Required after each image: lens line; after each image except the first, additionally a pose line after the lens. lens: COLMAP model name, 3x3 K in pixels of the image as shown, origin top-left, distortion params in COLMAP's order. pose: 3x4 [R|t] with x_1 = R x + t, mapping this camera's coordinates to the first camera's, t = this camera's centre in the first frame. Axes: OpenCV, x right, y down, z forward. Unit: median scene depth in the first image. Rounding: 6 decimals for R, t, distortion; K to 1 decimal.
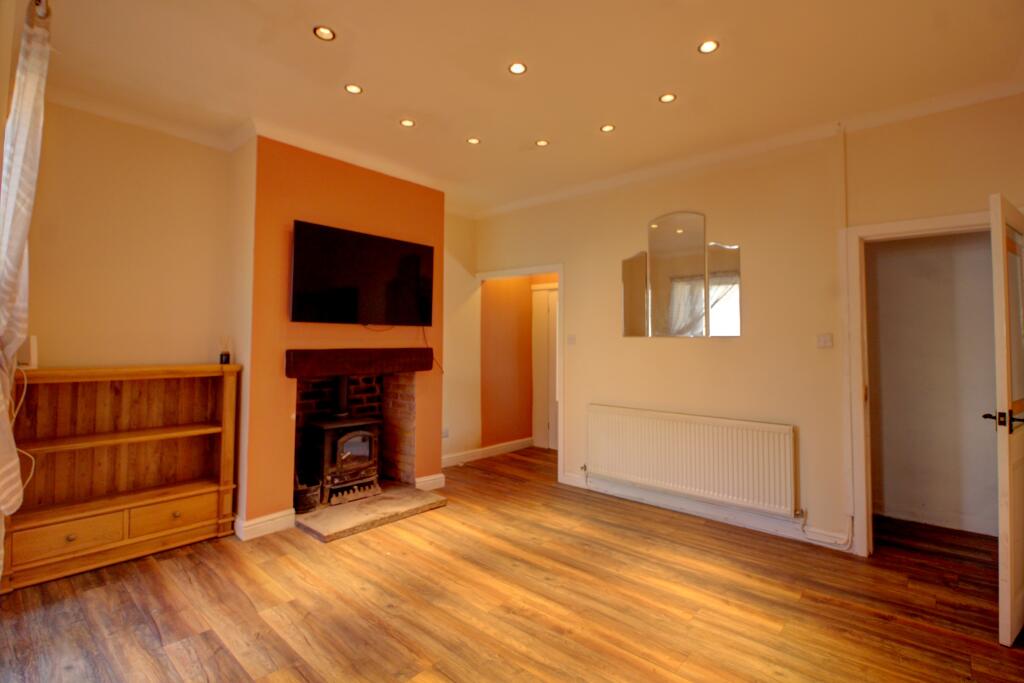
lens RADIAL K [[479.2, 0, 508.8], [0, 479.2, 318.4], [0, 0, 1]] dist [0.004209, -0.014961]
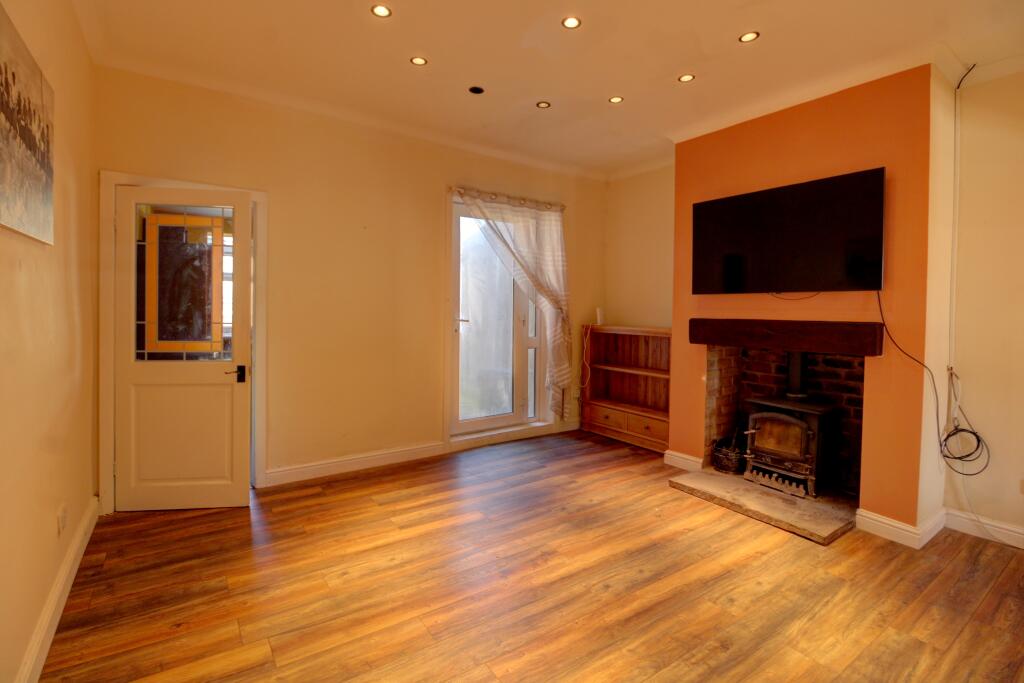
lens RADIAL K [[479.2, 0, 508.8], [0, 479.2, 318.4], [0, 0, 1]] dist [0.004209, -0.014961]
pose [[-0.241884, 0.008333, -0.970270, 0.943402], [0.028222, 0.999600, 0.001549, 0.062478], [0.969895, -0.027008, -0.242022, 1.049259]]
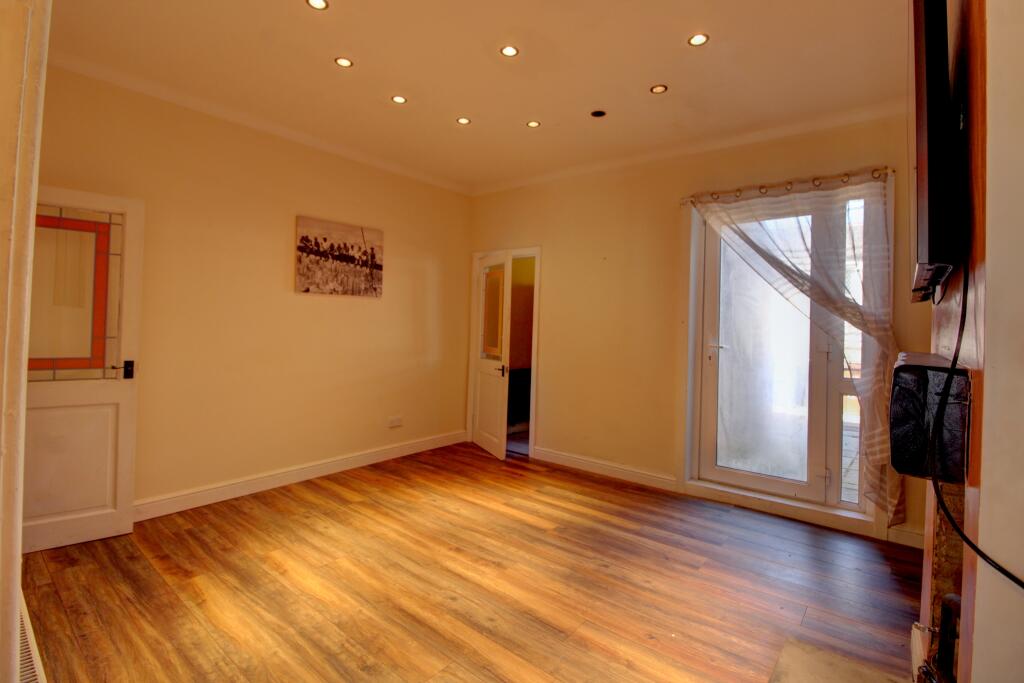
lens RADIAL K [[479.2, 0, 508.8], [0, 479.2, 318.4], [0, 0, 1]] dist [0.004209, -0.014961]
pose [[-0.998866, -0.037708, -0.029072, 0.026752], [-0.035909, 0.997546, -0.060110, 0.092244], [0.031267, -0.058998, -0.997768, 1.886112]]
